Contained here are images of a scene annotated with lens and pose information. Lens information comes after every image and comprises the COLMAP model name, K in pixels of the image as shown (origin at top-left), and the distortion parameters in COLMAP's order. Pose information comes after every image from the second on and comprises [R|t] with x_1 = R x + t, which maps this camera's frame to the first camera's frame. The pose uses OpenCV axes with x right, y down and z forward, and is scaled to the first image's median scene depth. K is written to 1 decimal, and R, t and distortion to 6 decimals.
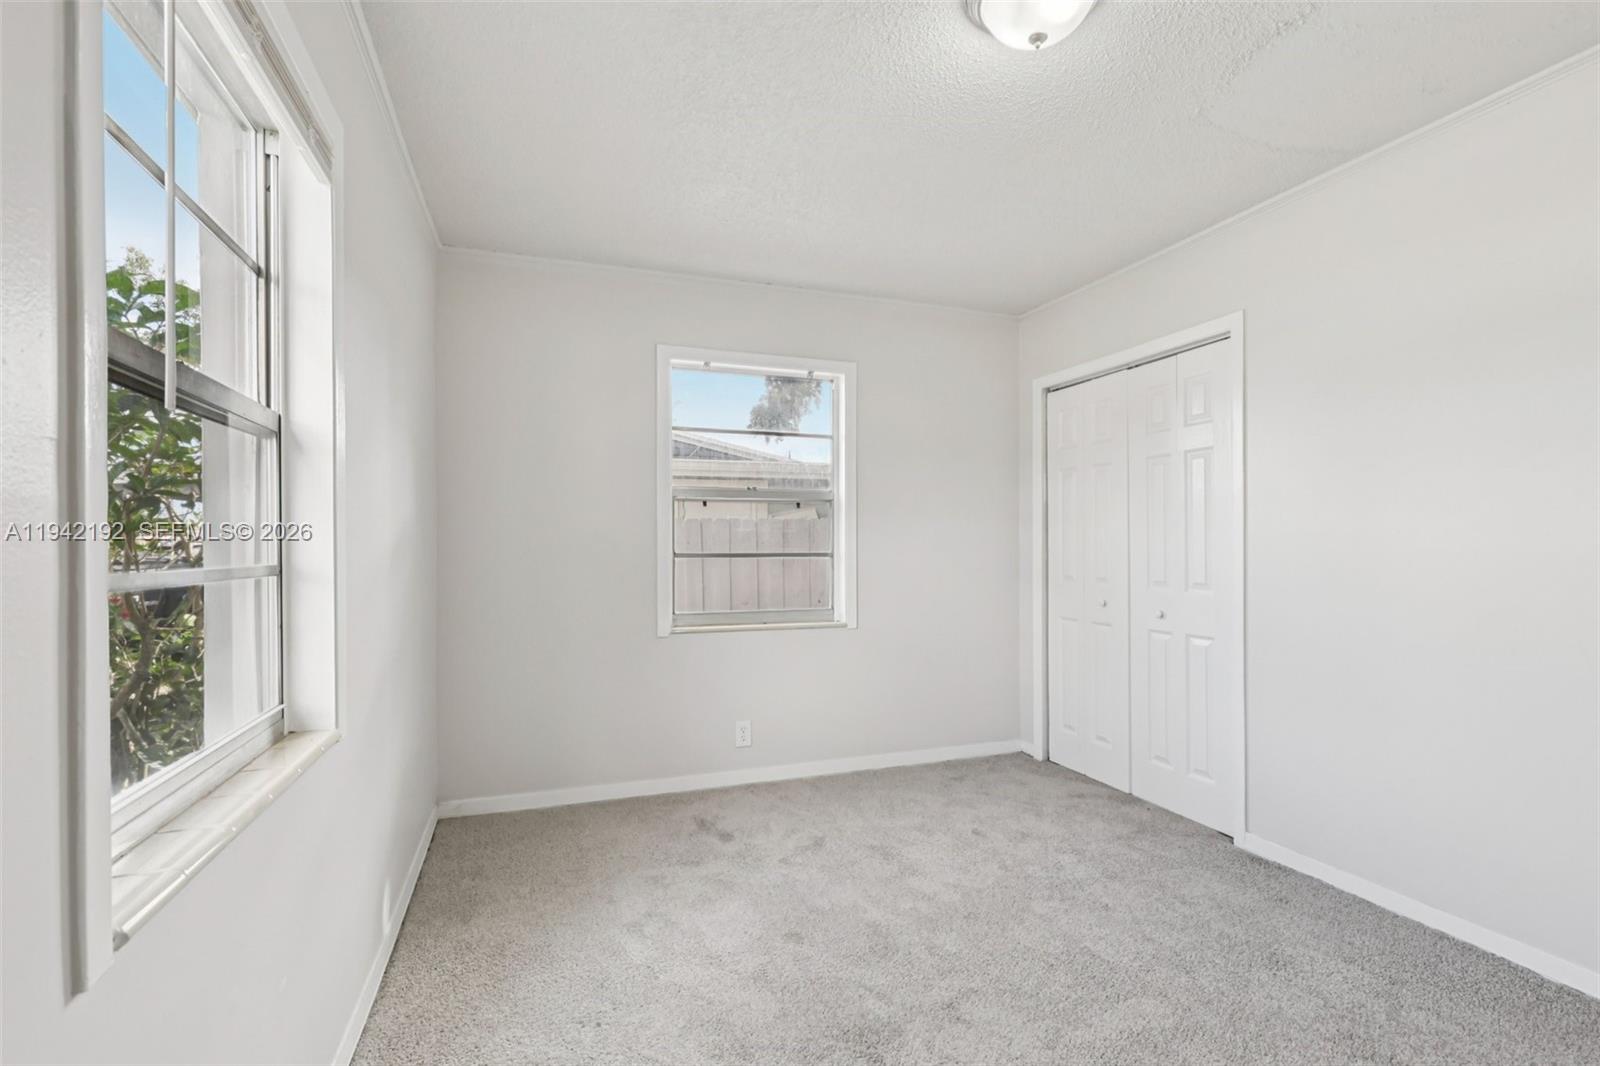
lens RADIAL K [[727.6, 0, 810.5], [0, 727.6, 539.6], [0, 0, 1]] dist [0.001585, 0.000018]
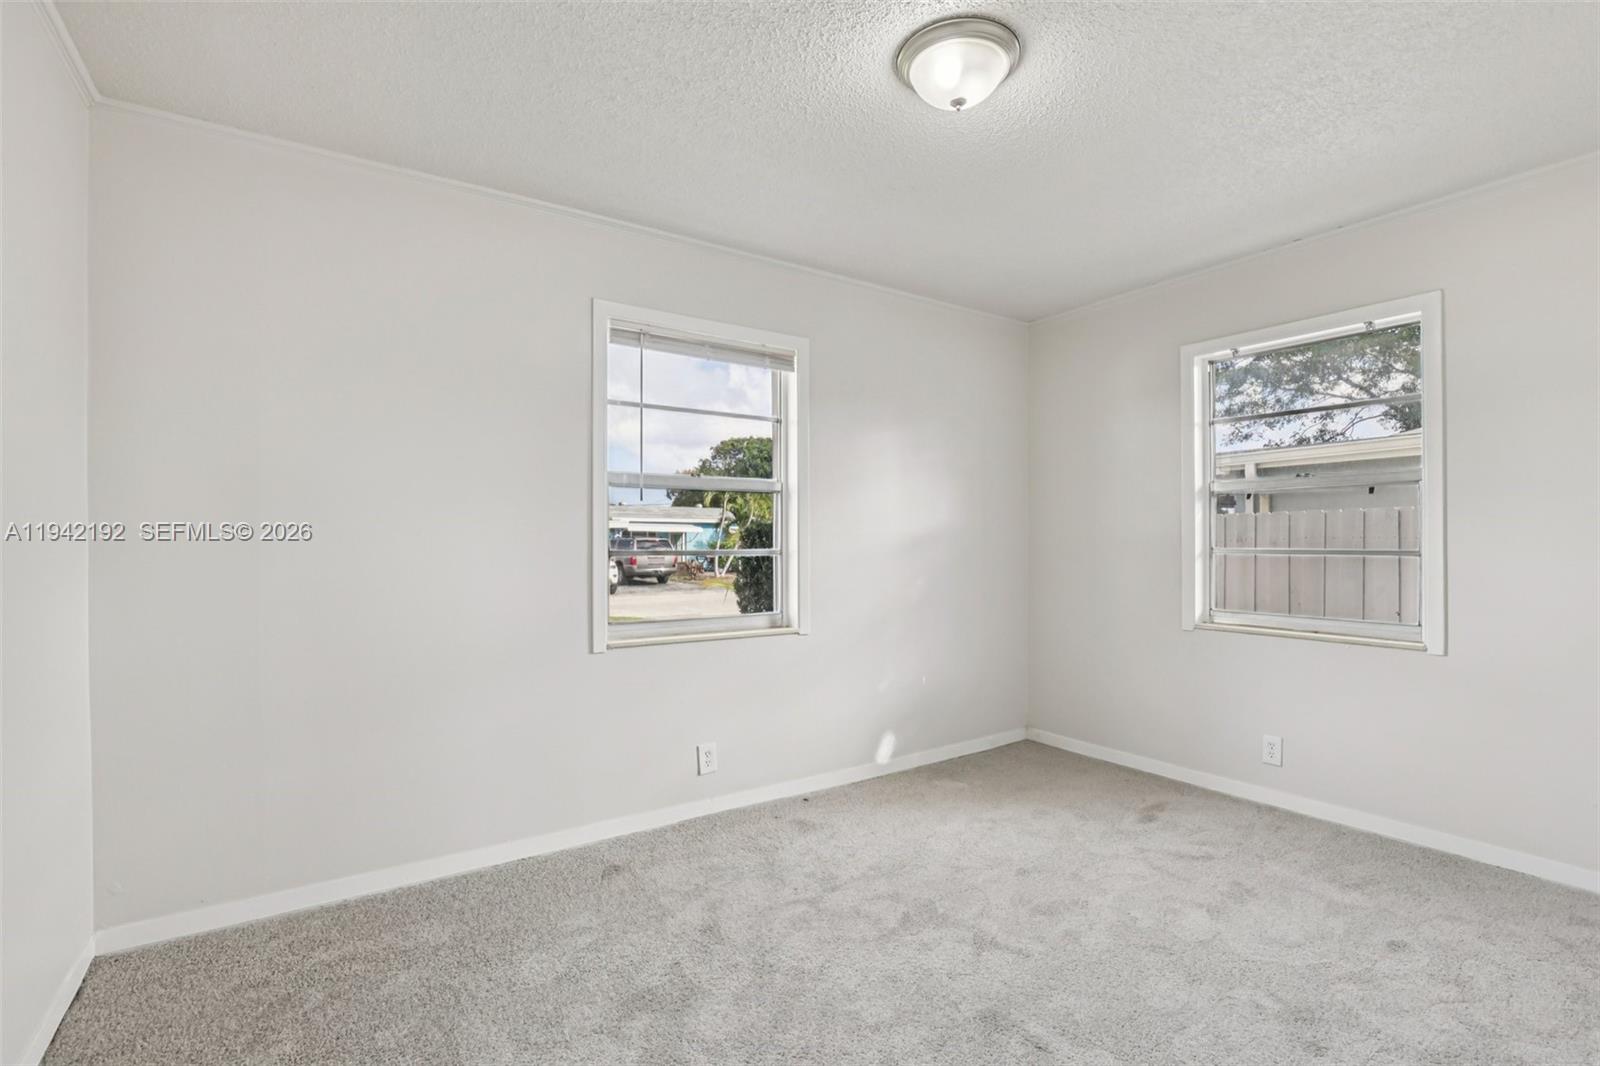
lens RADIAL K [[727.1, 0, 814.9], [0, 727.1, 533.8], [0, 0, 1]] dist [0.000618, -0.000206]
pose [[0.279771, -0.003845, -0.960059, 0.729445], [0.008426, 0.999963, -0.001549, -0.005287], [0.960030, -0.007656, 0.279793, 0.245469]]
